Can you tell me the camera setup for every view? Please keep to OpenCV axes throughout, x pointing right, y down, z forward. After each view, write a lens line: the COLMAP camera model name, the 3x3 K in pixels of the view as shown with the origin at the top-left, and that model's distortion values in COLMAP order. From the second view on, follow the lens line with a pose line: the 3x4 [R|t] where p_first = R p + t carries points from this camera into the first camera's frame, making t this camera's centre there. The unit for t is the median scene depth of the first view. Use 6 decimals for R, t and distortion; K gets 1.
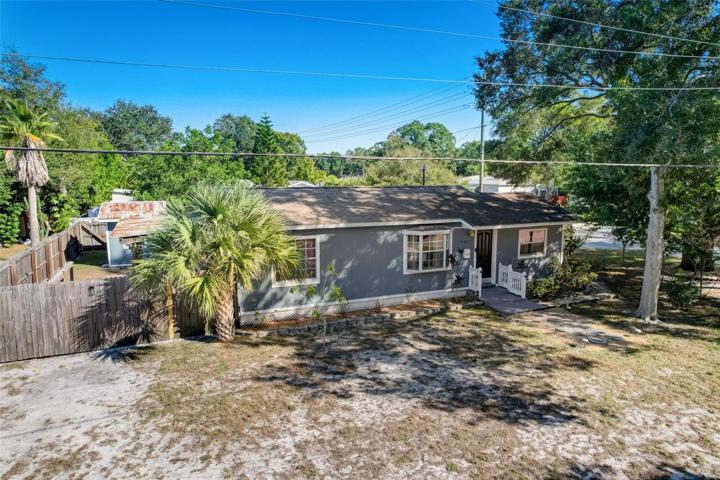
lens RADIAL K [[498.2, 0, 360.4], [0, 498.2, 171.7], [0, 0, 1]] dist [-0.141071, 0.126276]
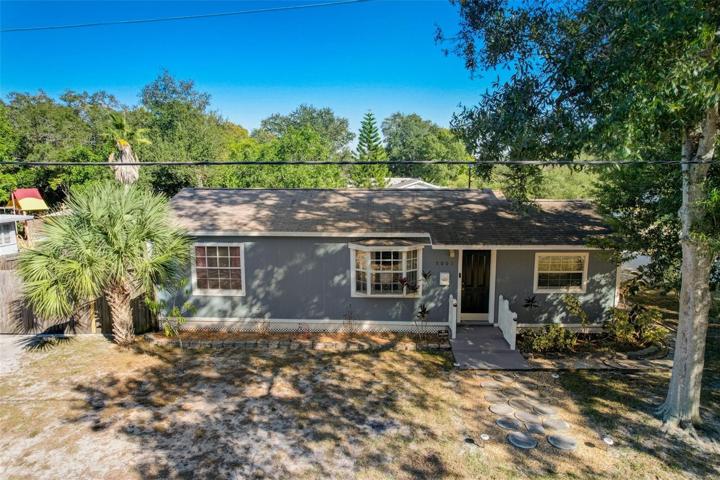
lens RADIAL K [[498.2, 0, 360.4], [0, 498.2, 171.7], [0, 0, 1]] dist [-0.141071, 0.126276]
pose [[0.889967, -0.000825, -0.456024, 0.518043], [0.002562, 0.999992, 0.003190, -0.004536], [0.456018, -0.004008, 0.889962, 0.295847]]
